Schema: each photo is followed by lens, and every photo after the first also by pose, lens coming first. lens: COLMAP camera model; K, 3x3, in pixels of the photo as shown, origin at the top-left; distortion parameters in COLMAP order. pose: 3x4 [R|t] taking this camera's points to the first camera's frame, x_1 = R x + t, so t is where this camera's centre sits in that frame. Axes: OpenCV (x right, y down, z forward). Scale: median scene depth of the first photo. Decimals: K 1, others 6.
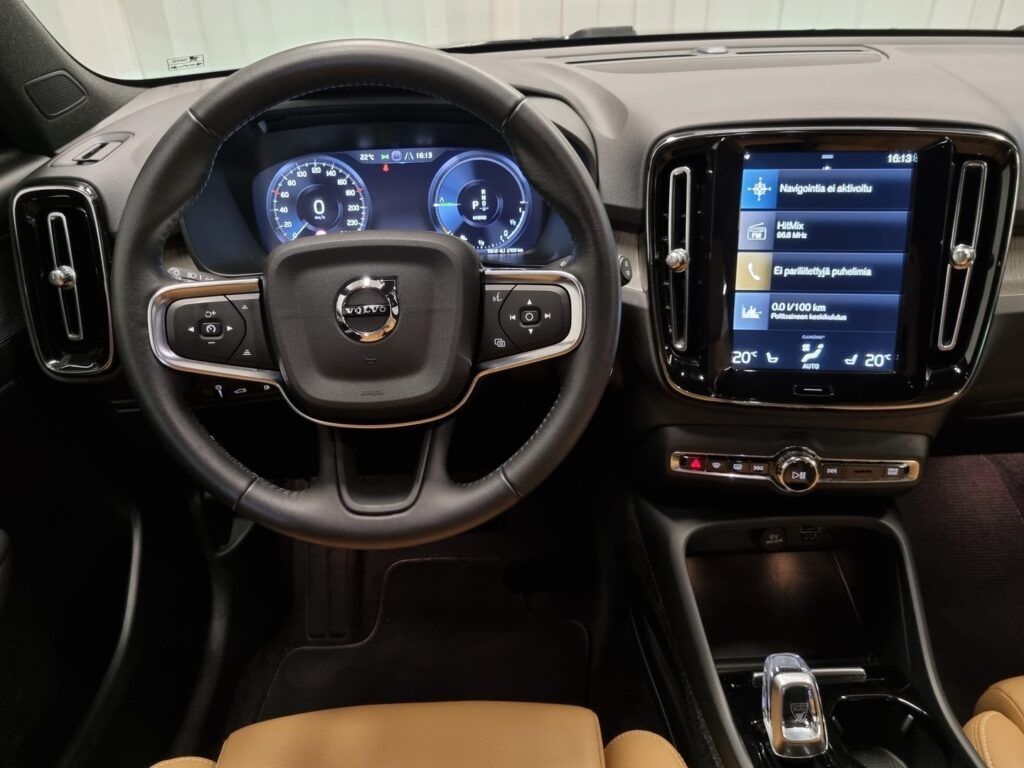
lens RADIAL K [[769.0, 0, 506.4], [0, 769.0, 386.9], [0, 0, 1]] dist [0.023016, -0.001477]
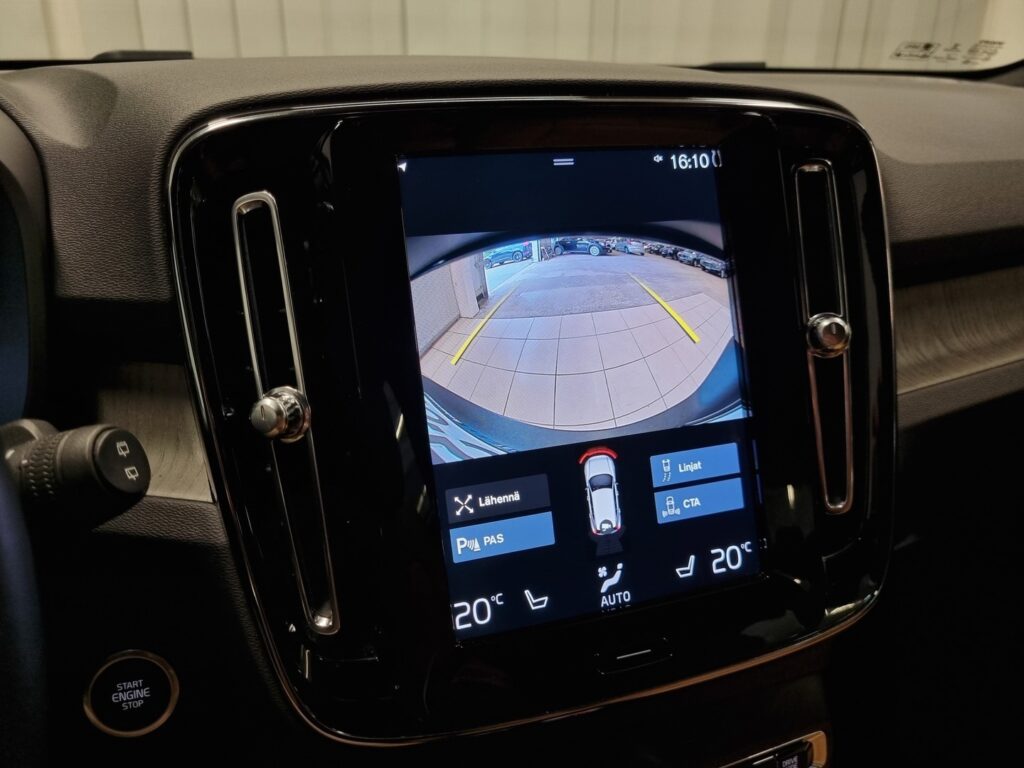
lens RADIAL K [[769.0, 0, 506.4], [0, 769.0, 386.9], [0, 0, 1]] dist [0.023016, -0.001477]
pose [[0.908926, -0.126957, 0.397160, 0.171366], [0.192084, 0.972917, -0.128592, -0.104719], [-0.370078, 0.193169, 0.908696, 0.590984]]
